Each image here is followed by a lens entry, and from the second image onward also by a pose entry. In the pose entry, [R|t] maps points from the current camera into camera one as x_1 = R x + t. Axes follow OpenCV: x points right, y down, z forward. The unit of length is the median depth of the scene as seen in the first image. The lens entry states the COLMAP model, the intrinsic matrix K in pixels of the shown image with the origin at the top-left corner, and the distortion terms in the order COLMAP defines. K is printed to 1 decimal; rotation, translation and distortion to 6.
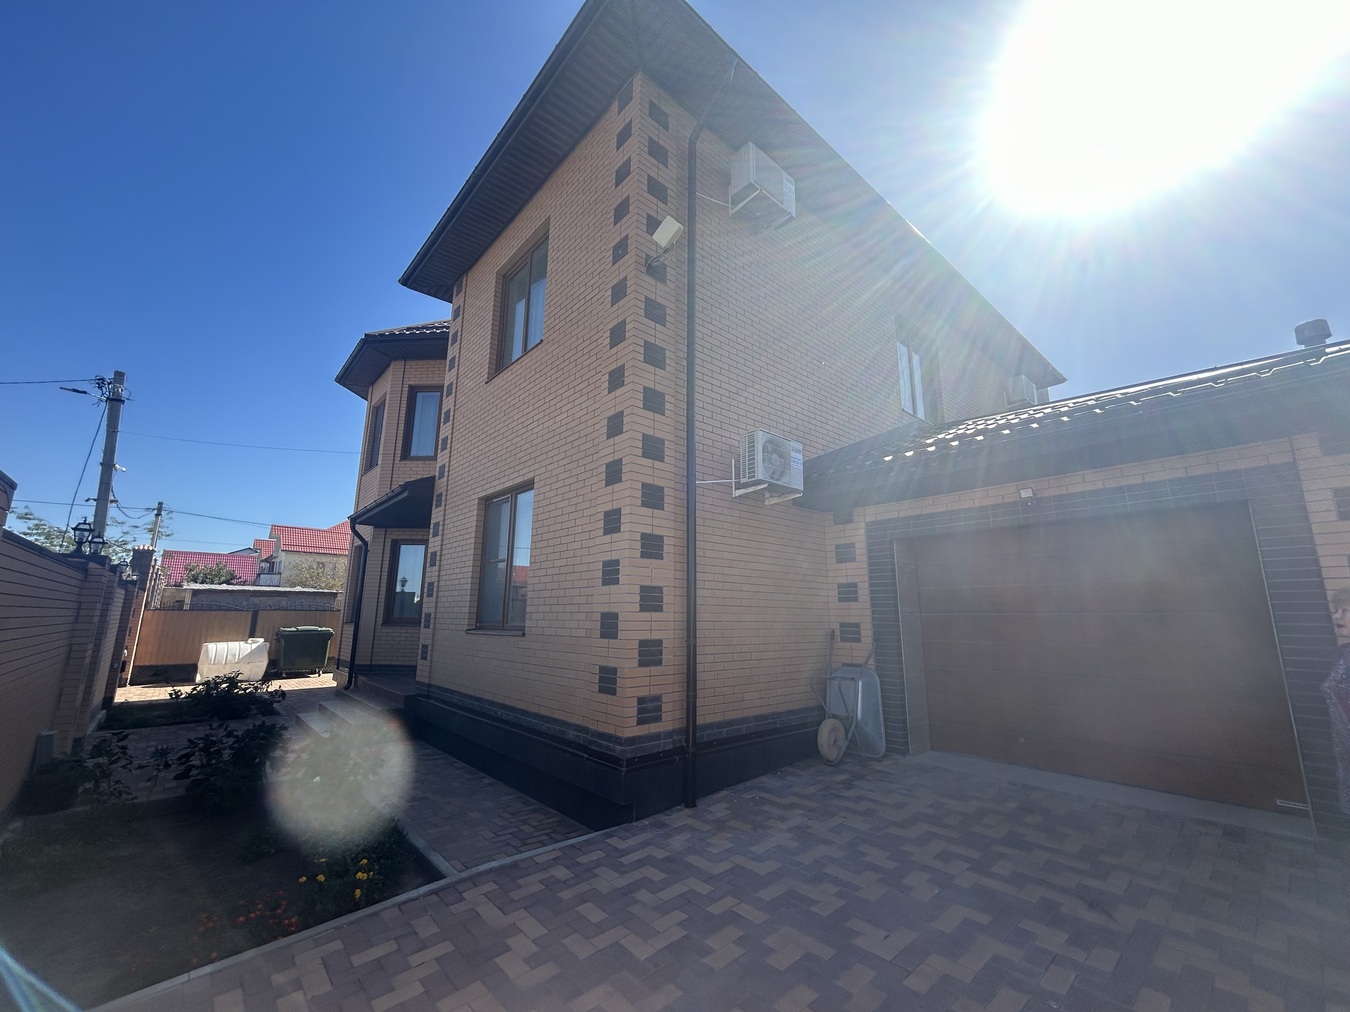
lens RADIAL K [[547.7, 0, 675.3], [0, 547.7, 508.2], [0, 0, 1]] dist [0.004164, -0.001476]
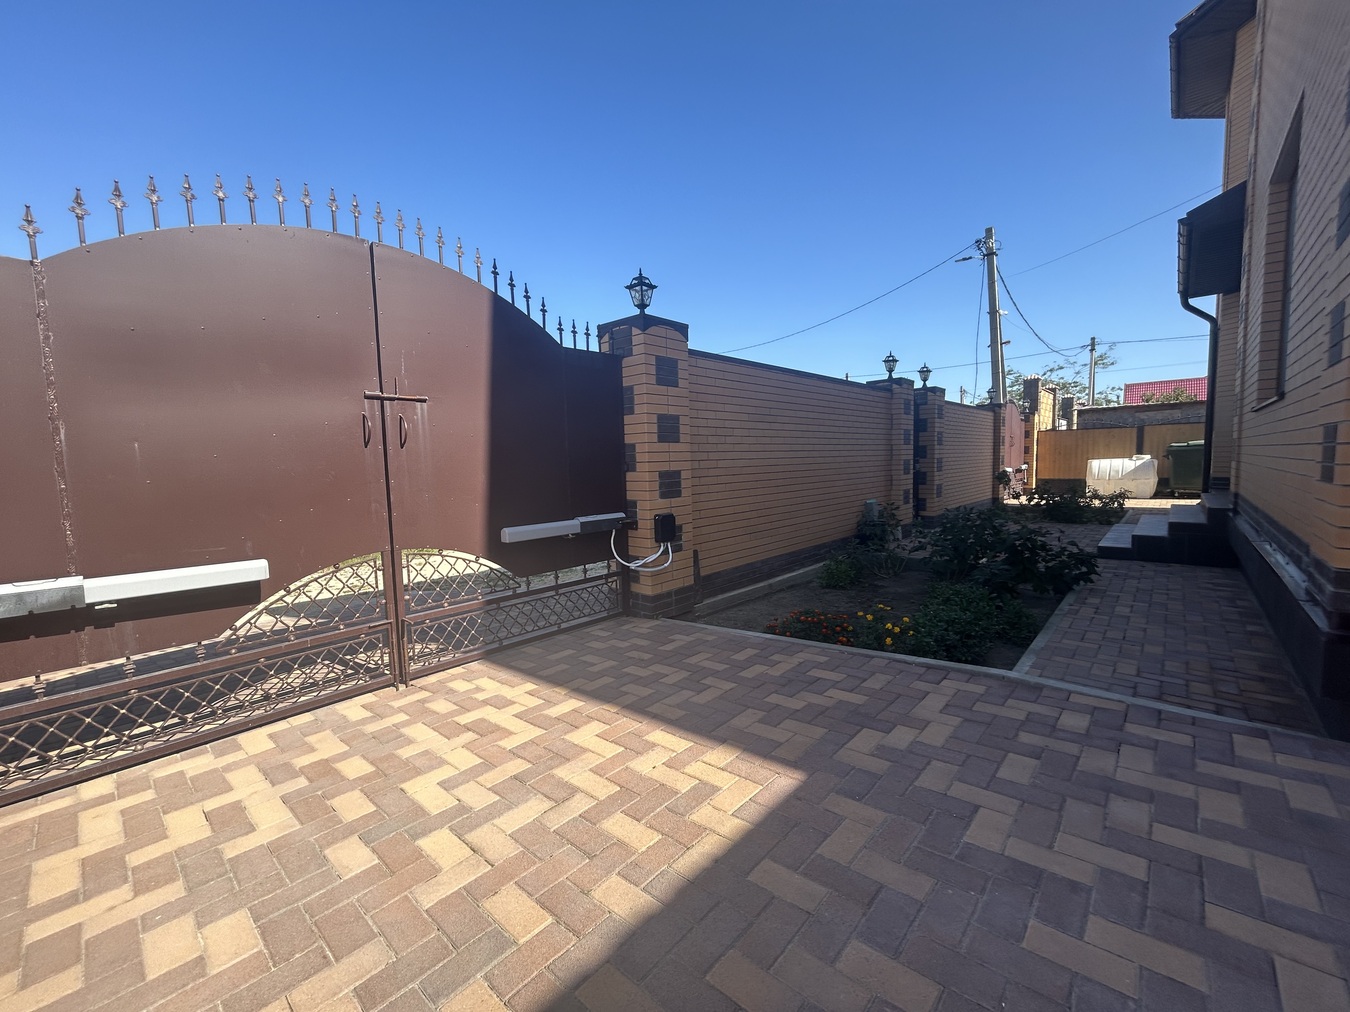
lens RADIAL K [[547.7, 0, 674.7], [0, 547.7, 505.3], [0, 0, 1]] dist [0.004164, -0.001476]
pose [[0.106829, 0.070034, -0.991808, 0.316931], [0.220104, 0.971102, 0.092280, 0.220321], [0.969609, -0.228159, 0.088327, 0.472693]]
